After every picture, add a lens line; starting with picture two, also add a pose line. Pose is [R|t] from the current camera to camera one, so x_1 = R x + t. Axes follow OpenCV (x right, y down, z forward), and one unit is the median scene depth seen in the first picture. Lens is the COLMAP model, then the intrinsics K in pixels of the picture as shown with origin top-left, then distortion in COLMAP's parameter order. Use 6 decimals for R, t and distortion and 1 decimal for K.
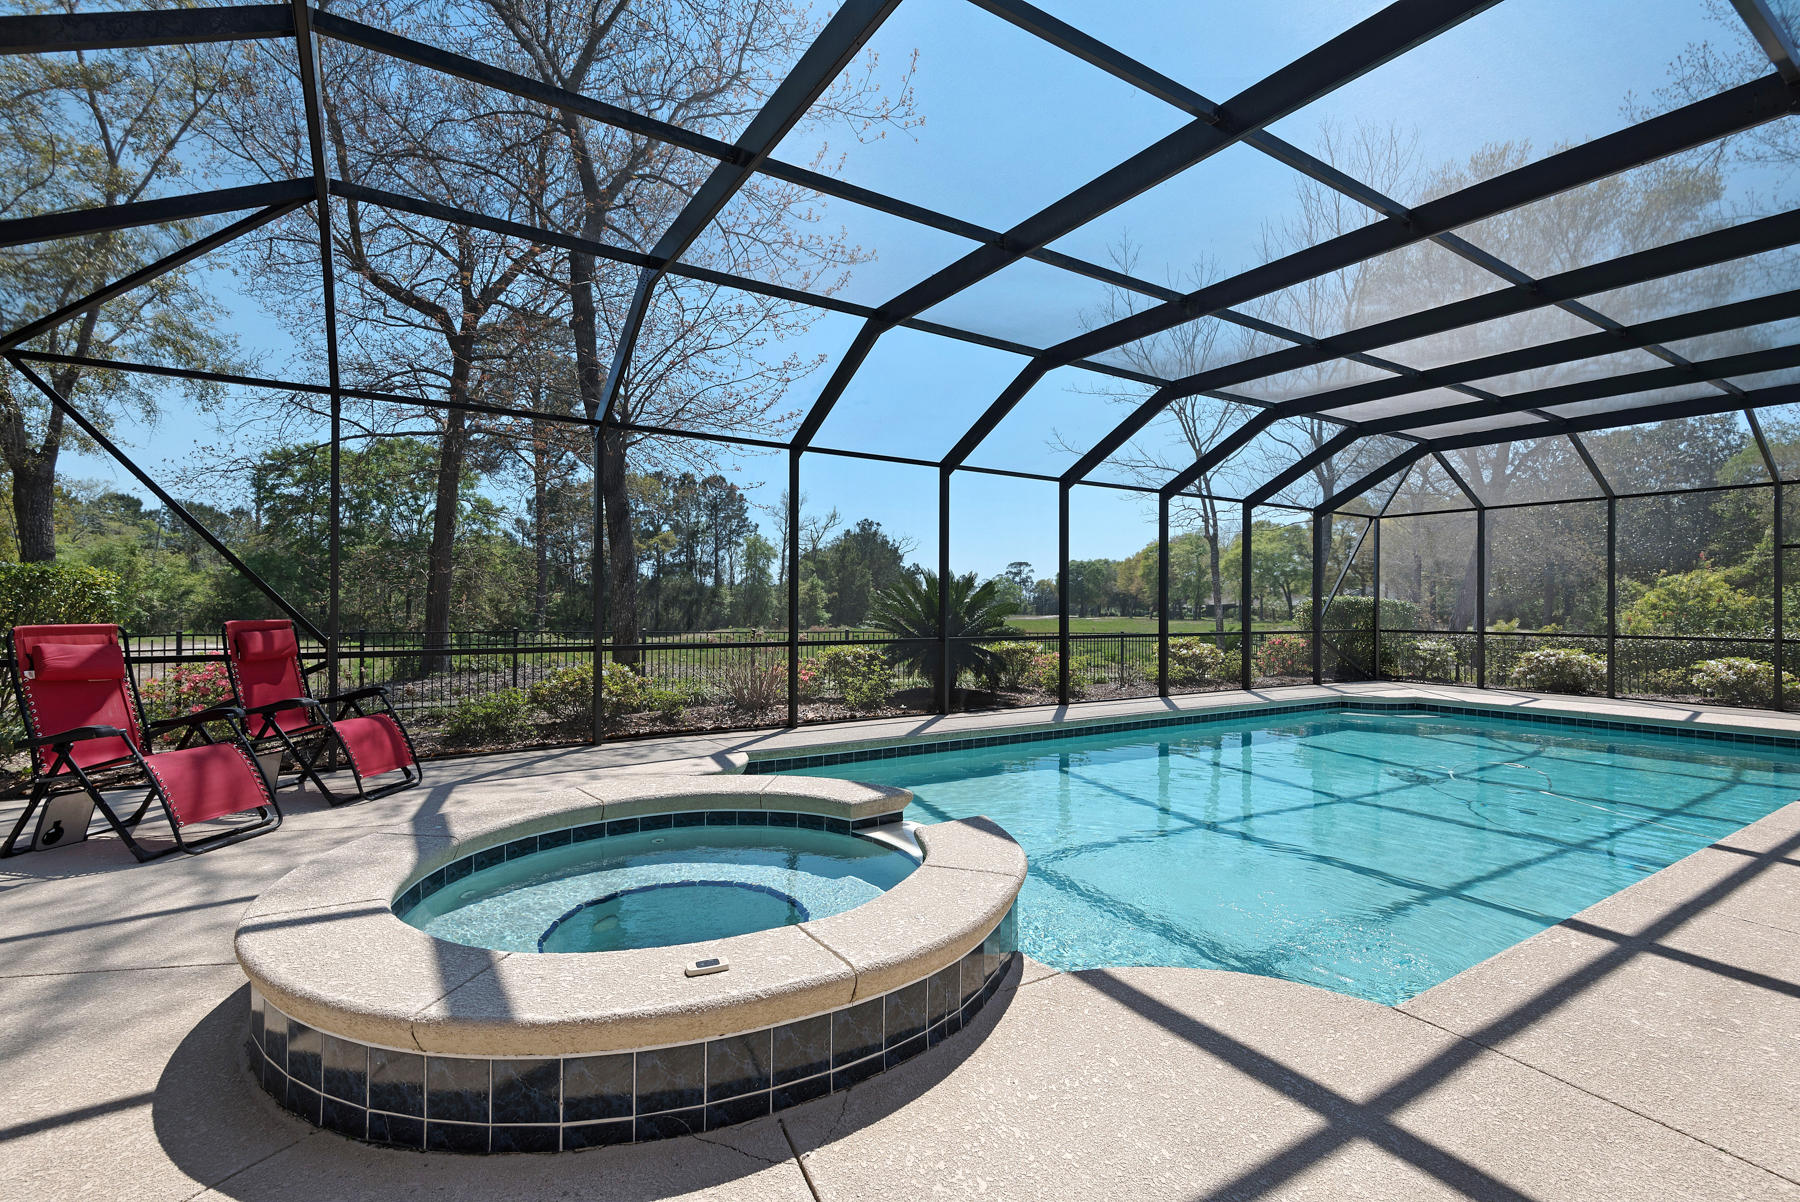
lens RADIAL K [[808.4, 0, 905.9], [0, 808.4, 604.4], [0, 0, 1]] dist [0.001903, 0.000192]
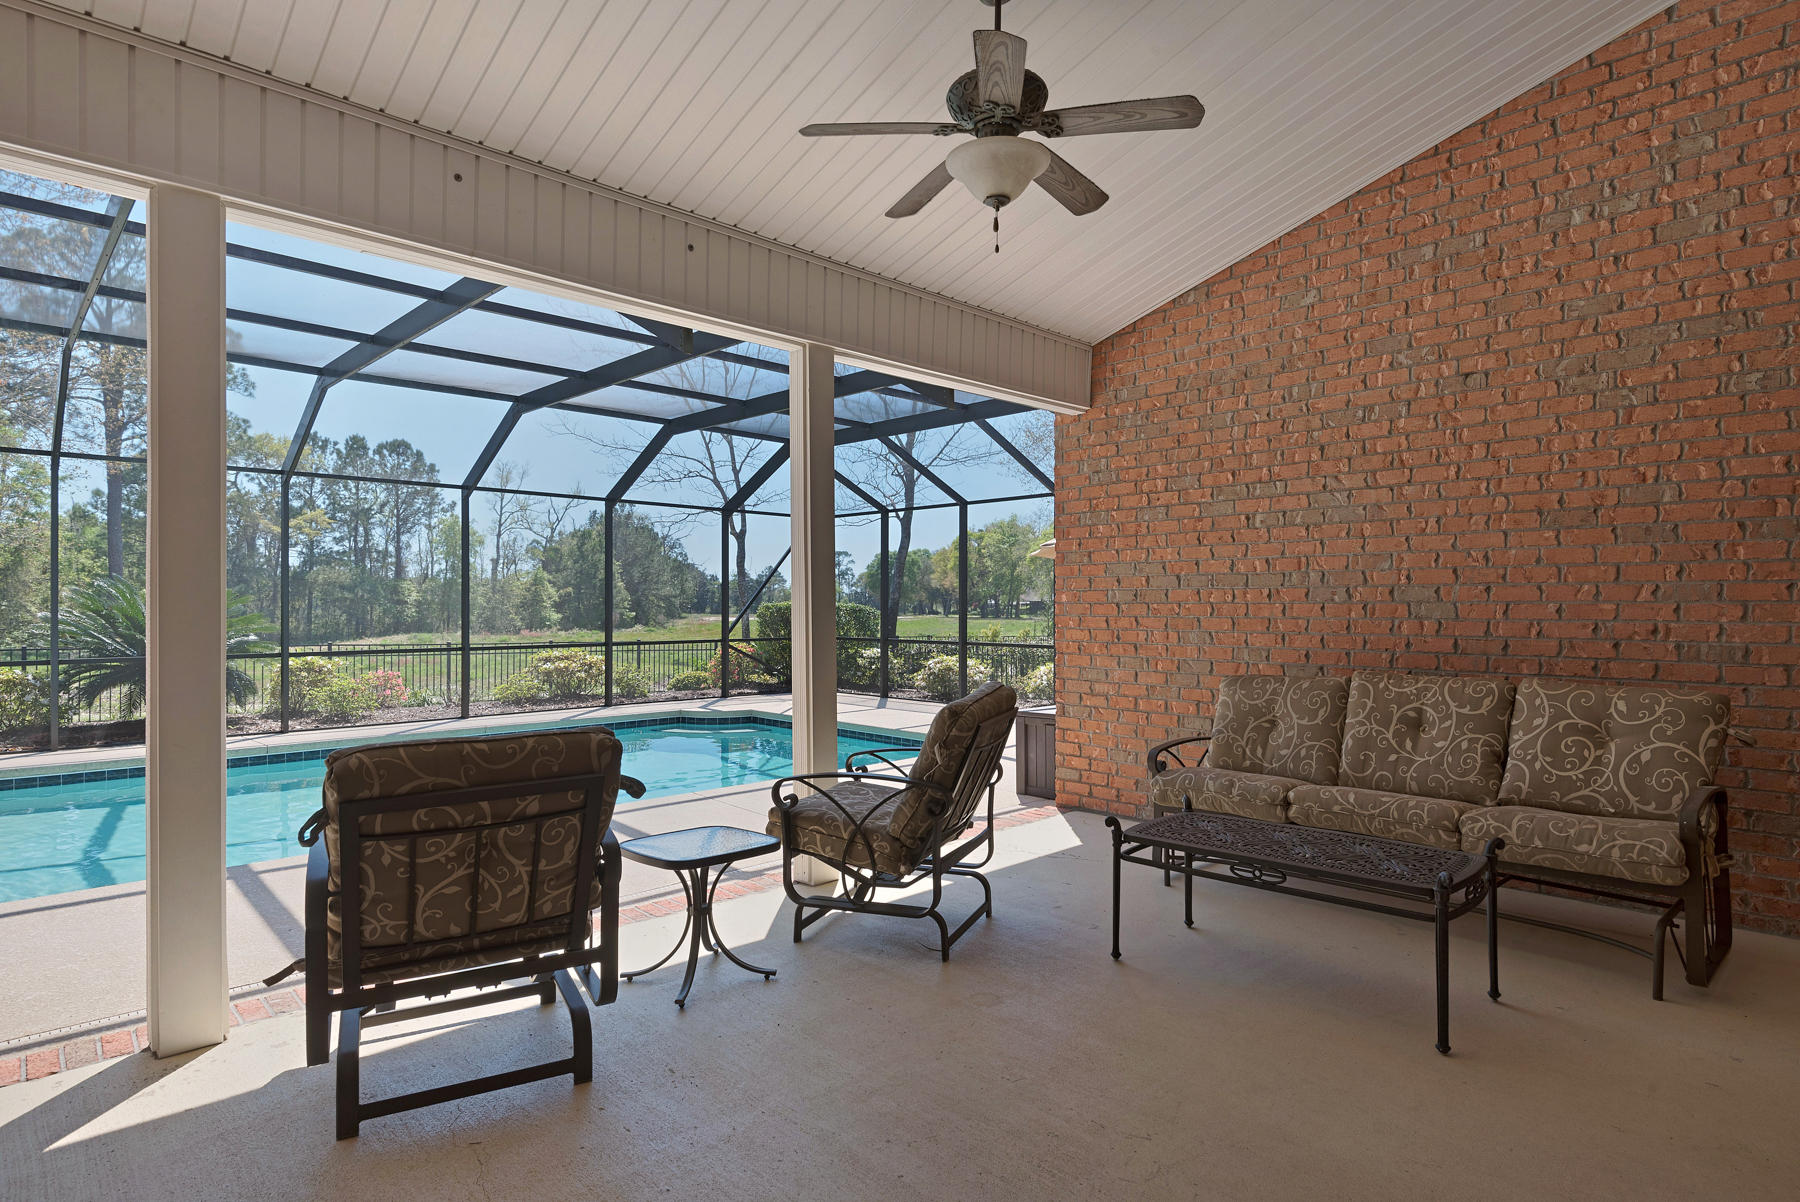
lens RADIAL K [[1028.5, 0, 903.4], [0, 1028.5, 609.6], [0, 0, 1]] dist [0.008010, 0.000403]
pose [[0.983878, 0.001341, 0.178838, 0.080740], [-0.003286, 0.999939, 0.010580, -0.006721], [-0.178813, -0.010997, 0.983822, -0.089377]]
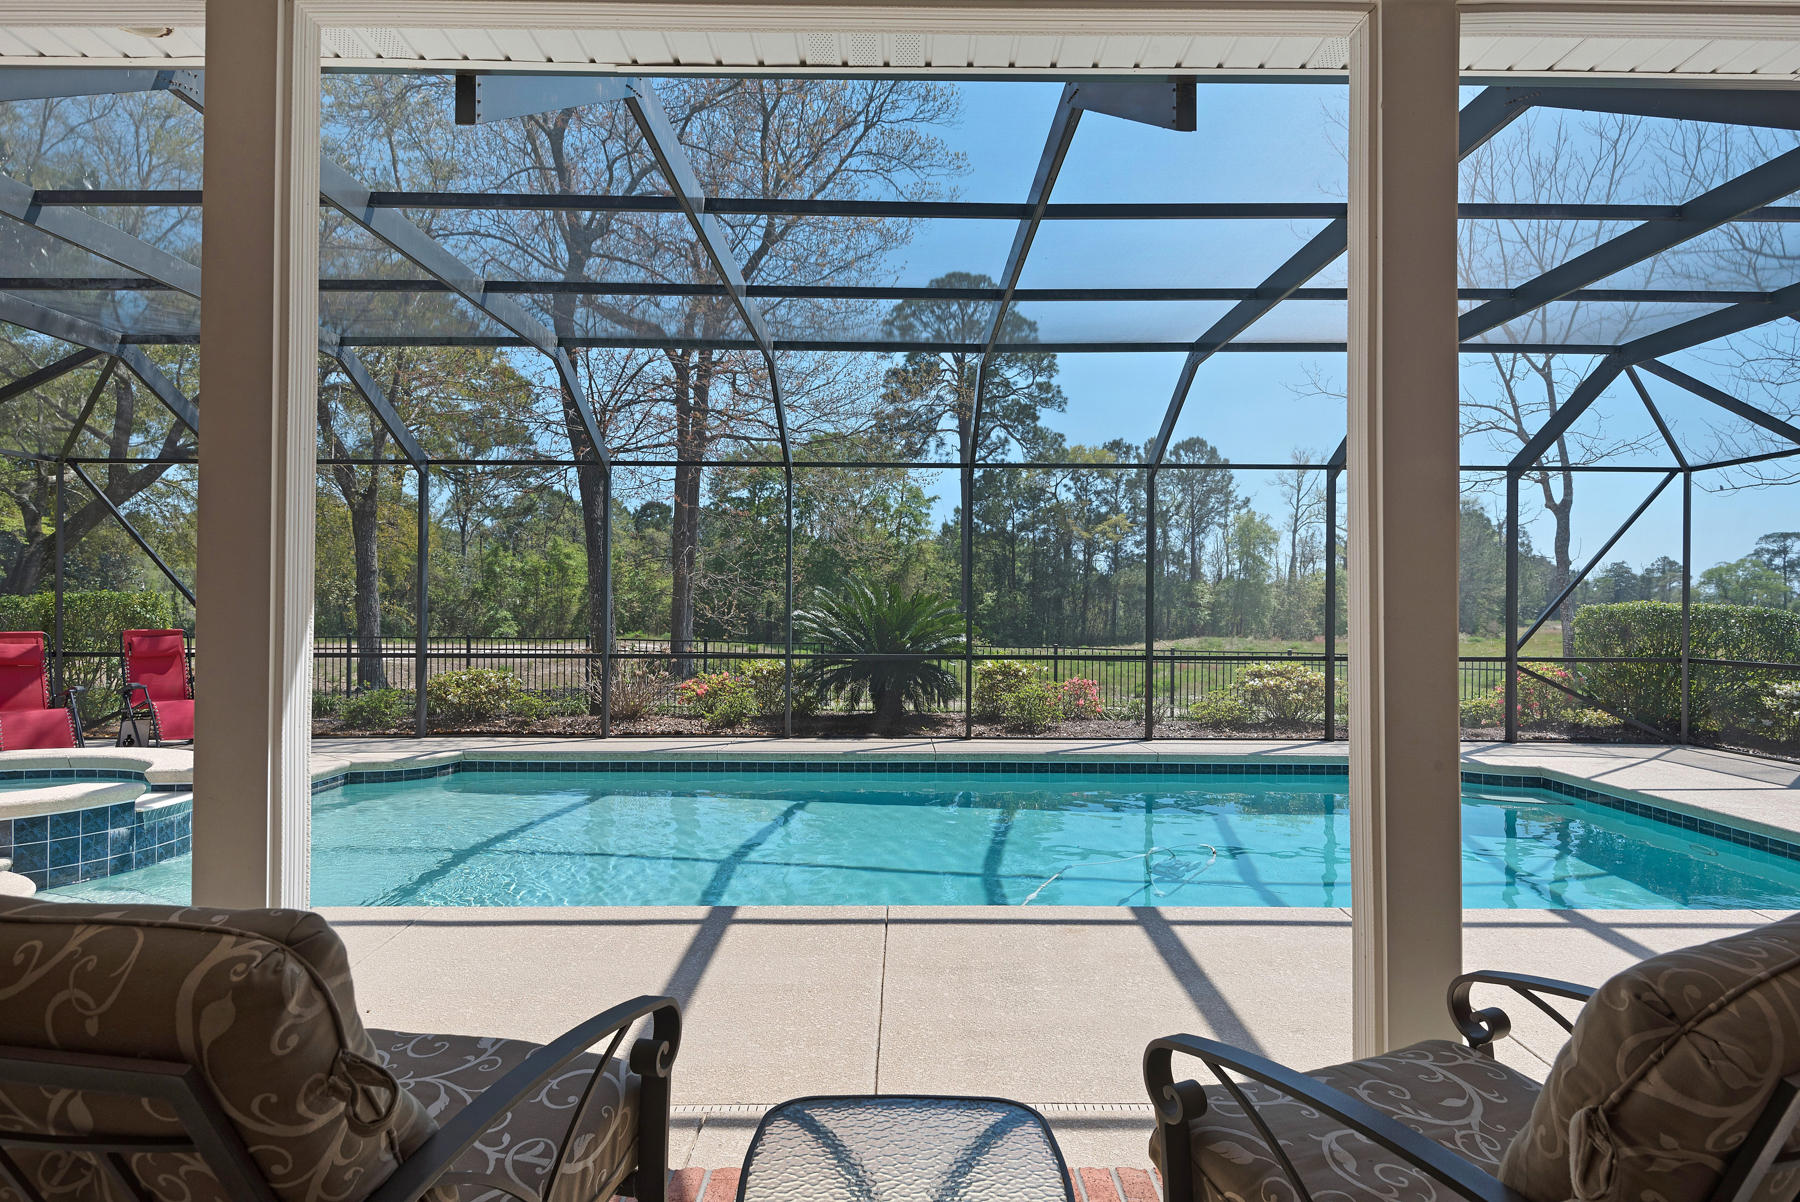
lens RADIAL K [[1073.7, 0, 893.5], [0, 1073.7, 610.5], [0, 0, 1]] dist [0.028595, -0.003680]
pose [[0.833886, 0.008414, -0.551872, 0.105864], [-0.003240, 0.999941, 0.010350, -0.005655], [0.551927, -0.006843, 0.833864, -0.015337]]
